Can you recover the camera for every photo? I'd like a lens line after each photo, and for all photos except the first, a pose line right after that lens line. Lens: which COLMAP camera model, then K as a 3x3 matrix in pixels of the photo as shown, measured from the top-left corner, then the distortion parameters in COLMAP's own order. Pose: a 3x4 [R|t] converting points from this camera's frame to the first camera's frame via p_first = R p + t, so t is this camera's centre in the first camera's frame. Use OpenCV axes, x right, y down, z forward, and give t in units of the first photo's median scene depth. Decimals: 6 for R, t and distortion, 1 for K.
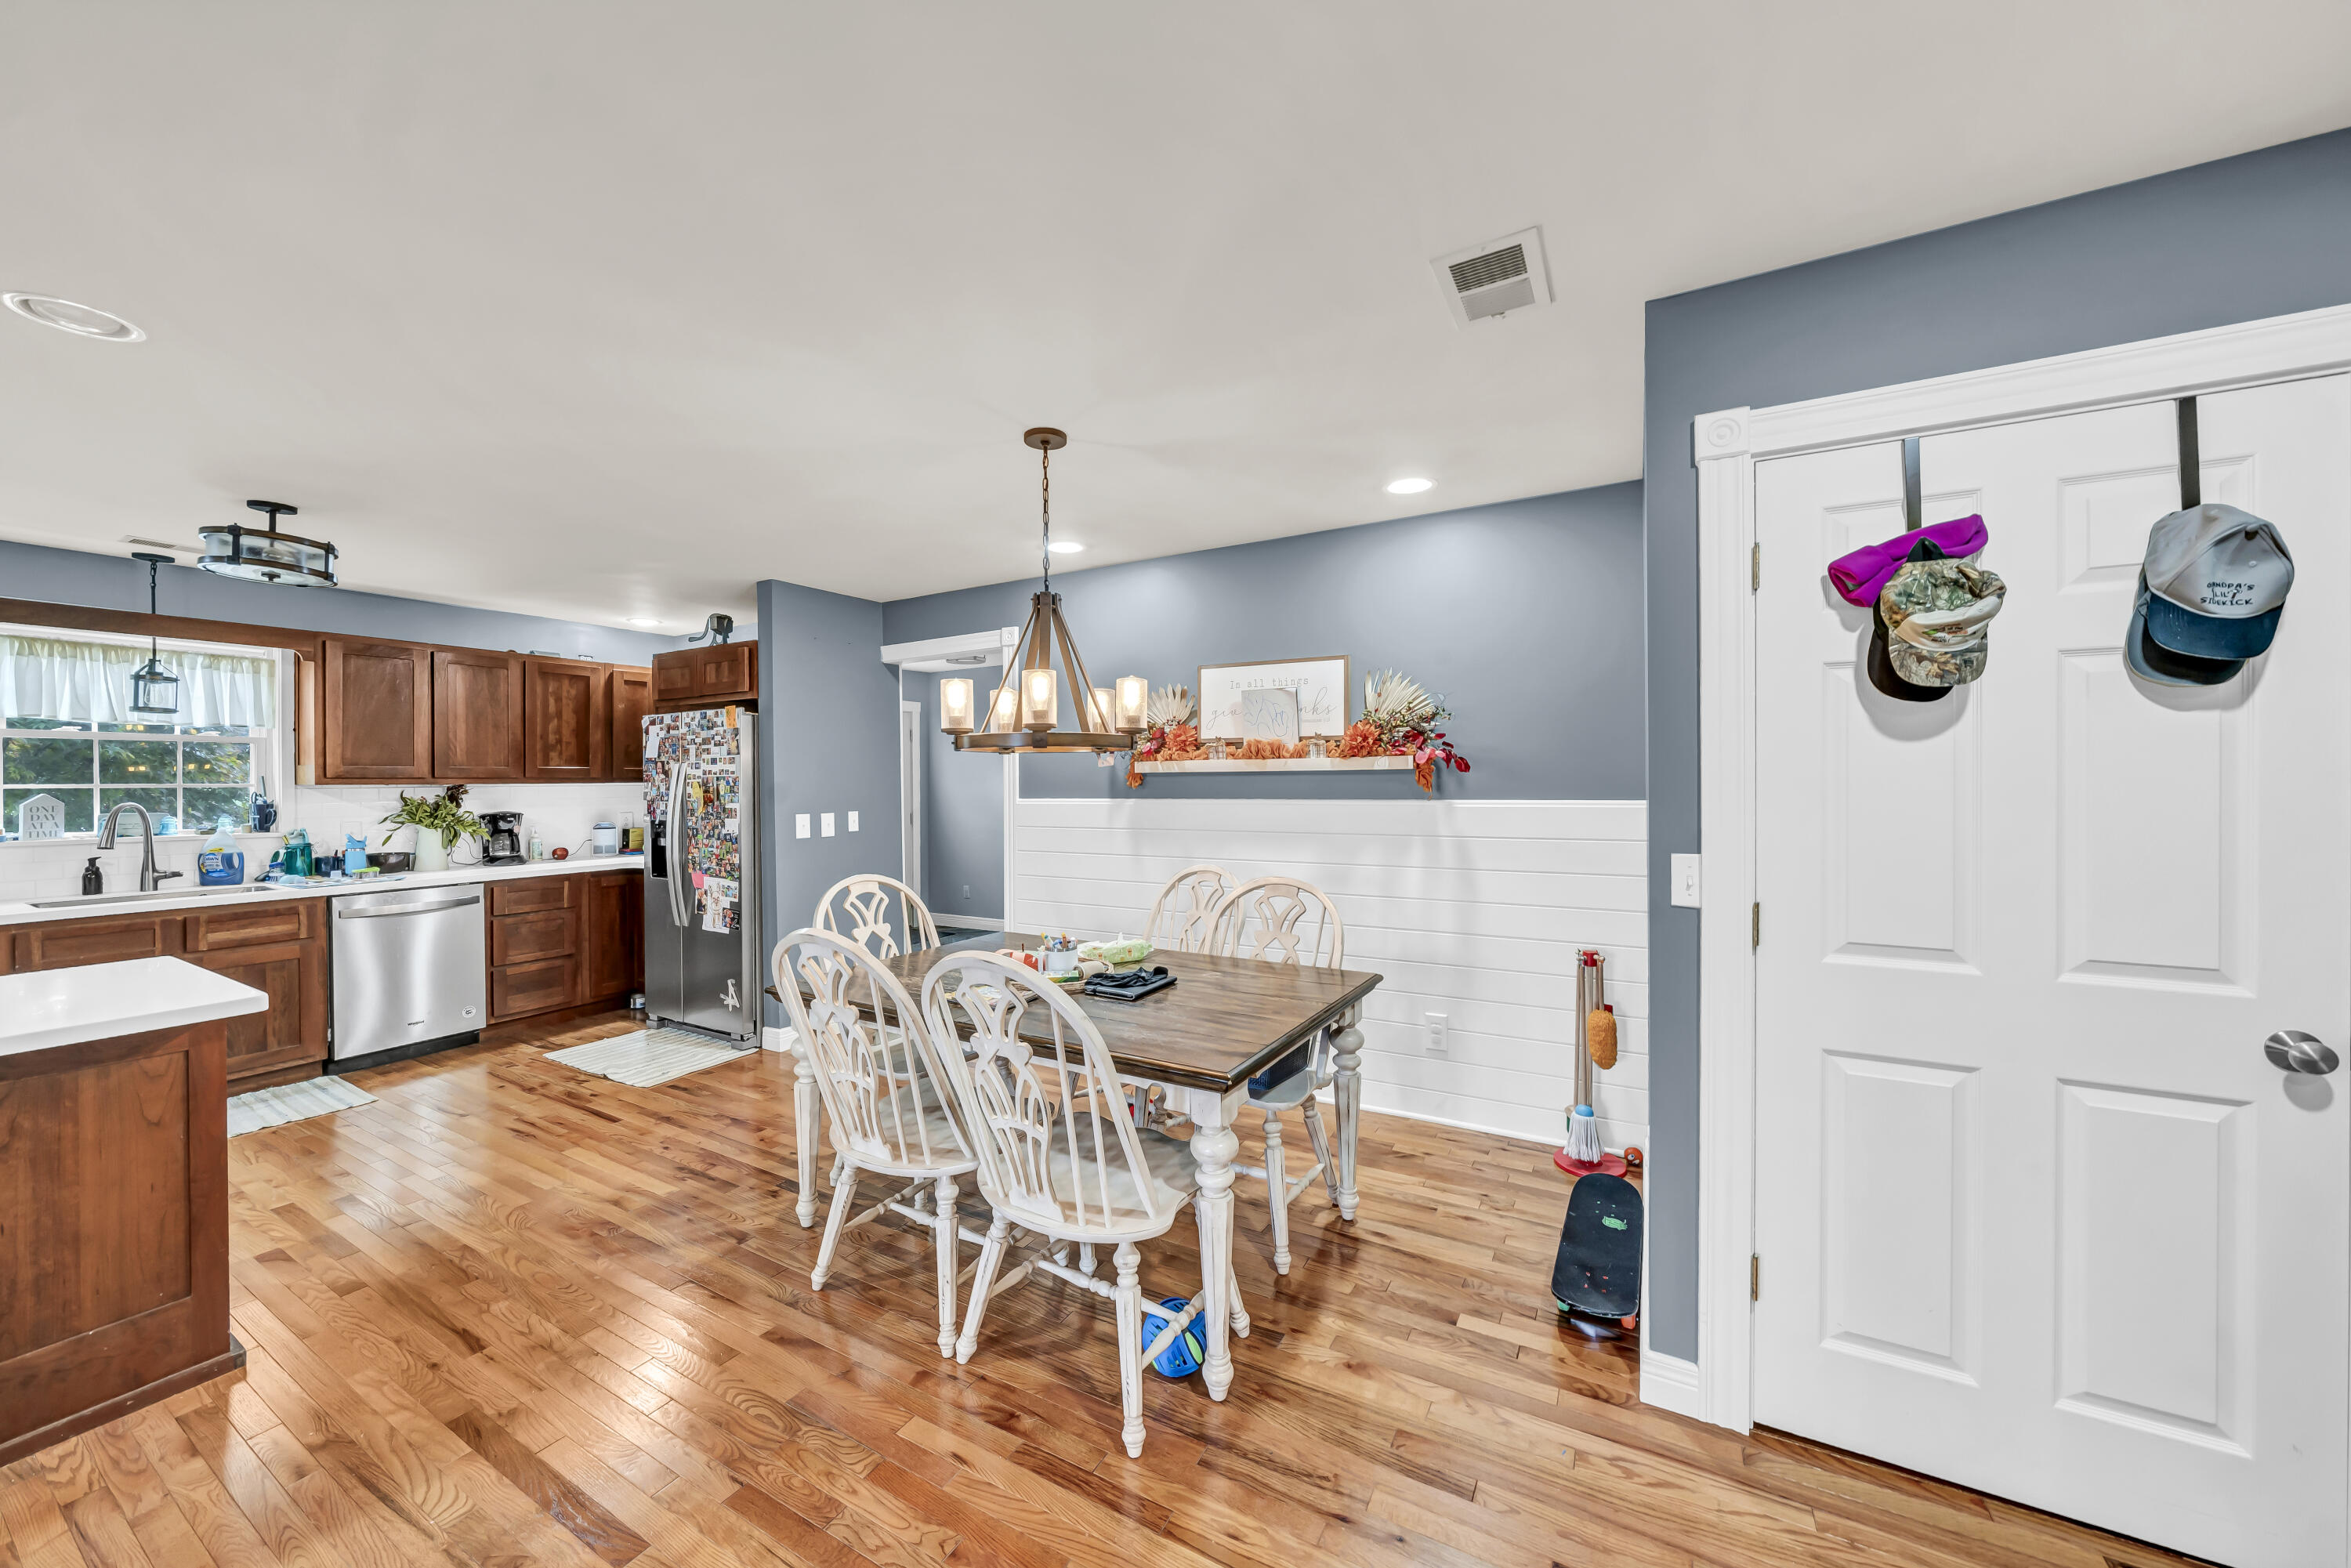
lens RADIAL K [[836.2, 0, 1174.0], [0, 836.2, 779.8], [0, 0, 1]] dist [-0.007992, 0.000026]
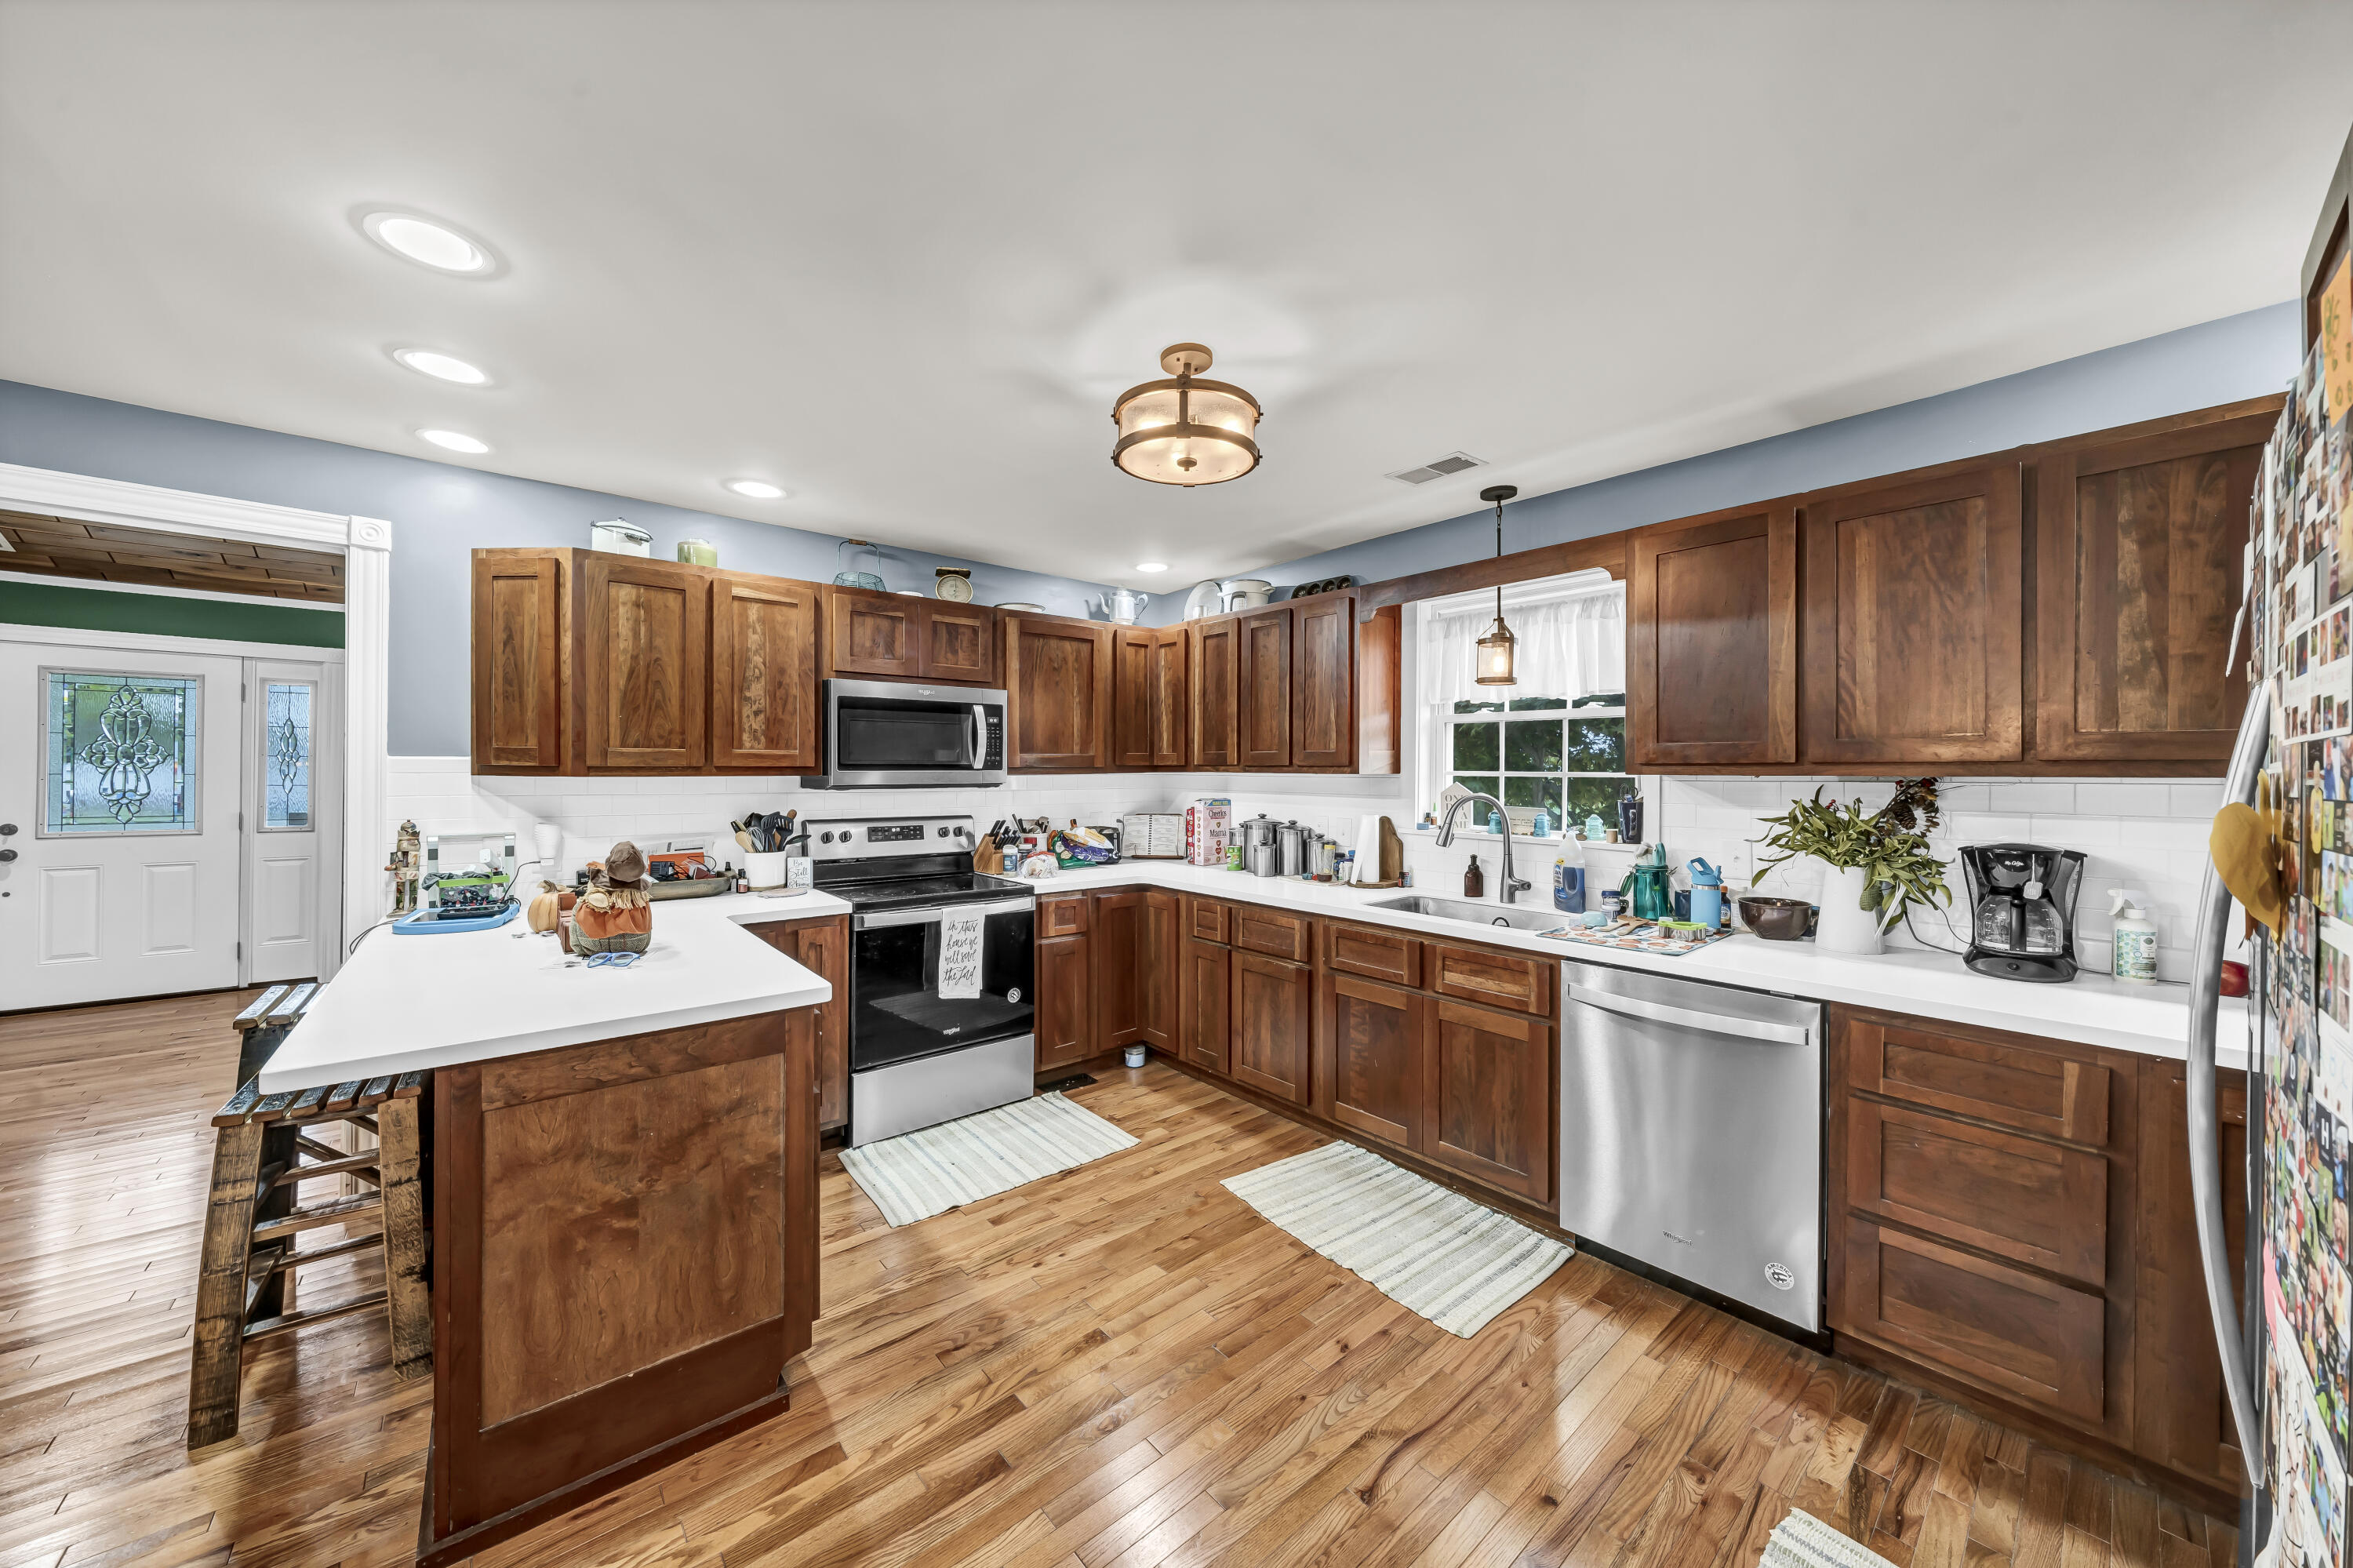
lens RADIAL K [[813.4, 0, 1174.8], [0, 813.4, 778.6], [0, 0, 1]] dist [-0.006411, -0.000020]
pose [[-0.351017, 0.011802, -0.936295, -0.323683], [-0.003669, 0.999896, 0.013979, 0.000922], [0.936362, 0.008342, -0.350937, 0.850197]]
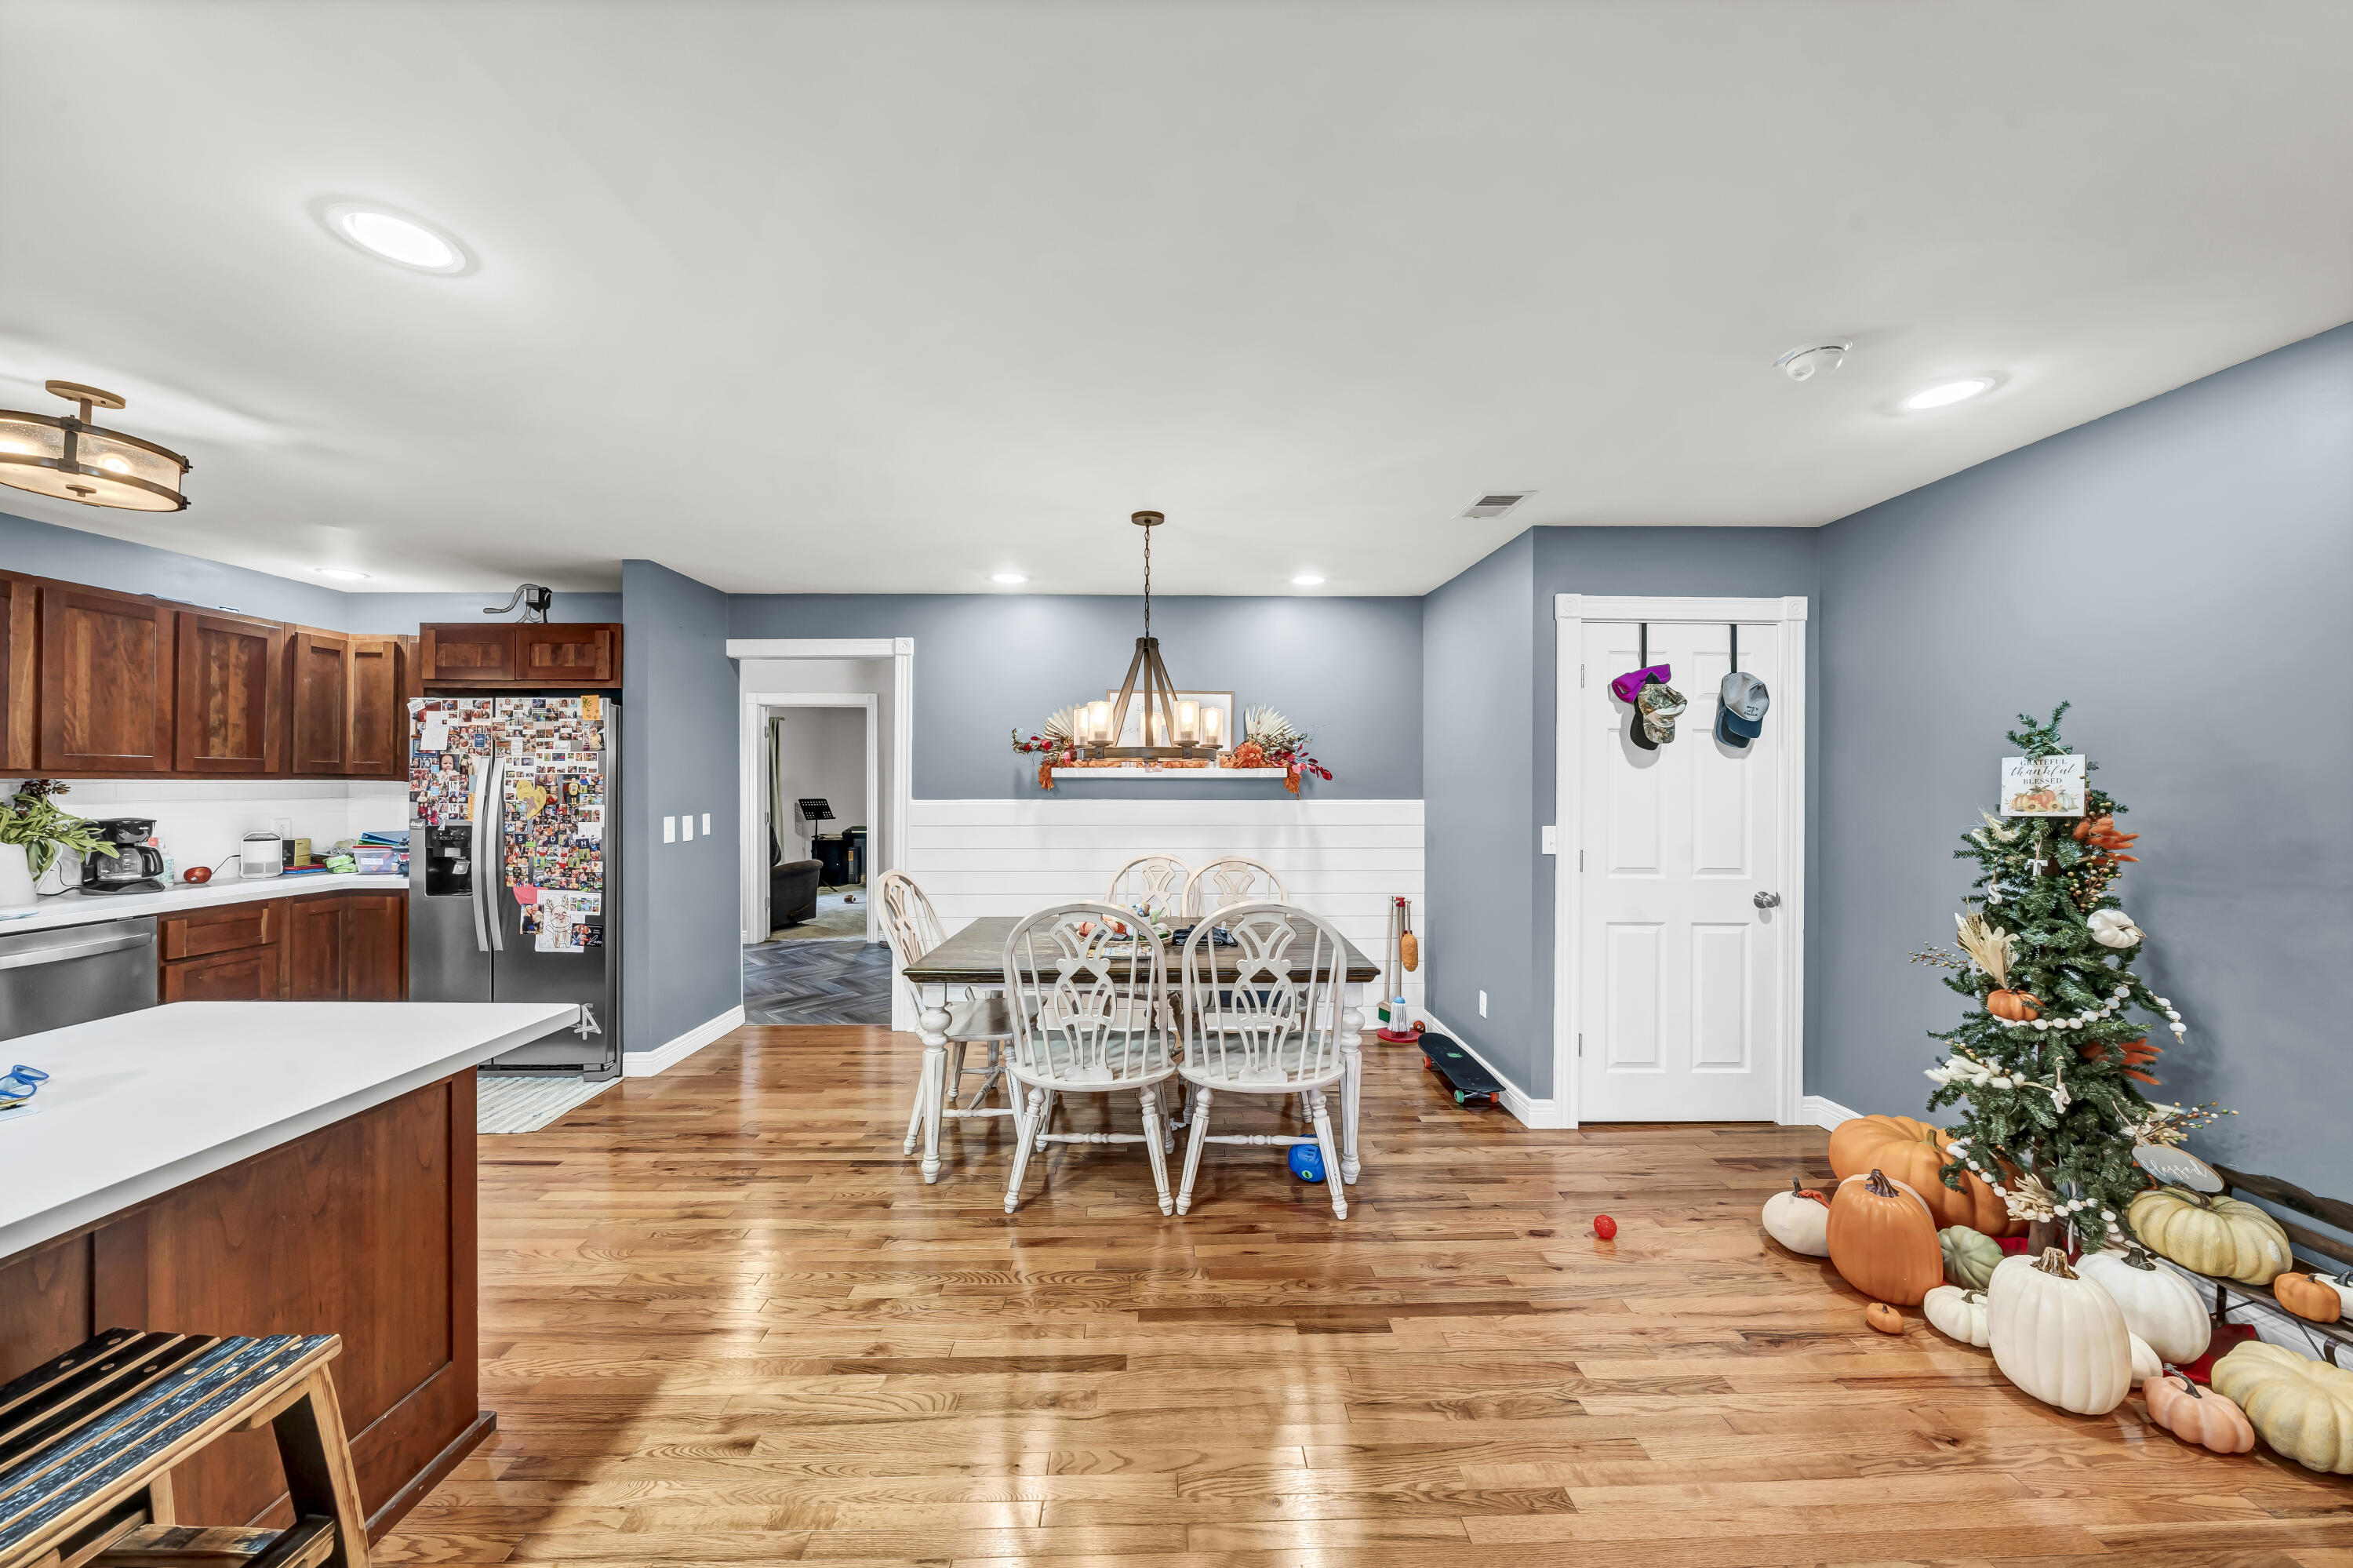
lens RADIAL K [[813.4, 0, 1174.8], [0, 813.4, 778.6], [0, 0, 1]] dist [-0.006411, -0.000020]
pose [[0.862495, 0.012044, 0.505922, -0.429369], [-0.008566, 0.999921, -0.009200, 0.002837], [-0.505992, 0.003601, 0.862530, -0.060112]]
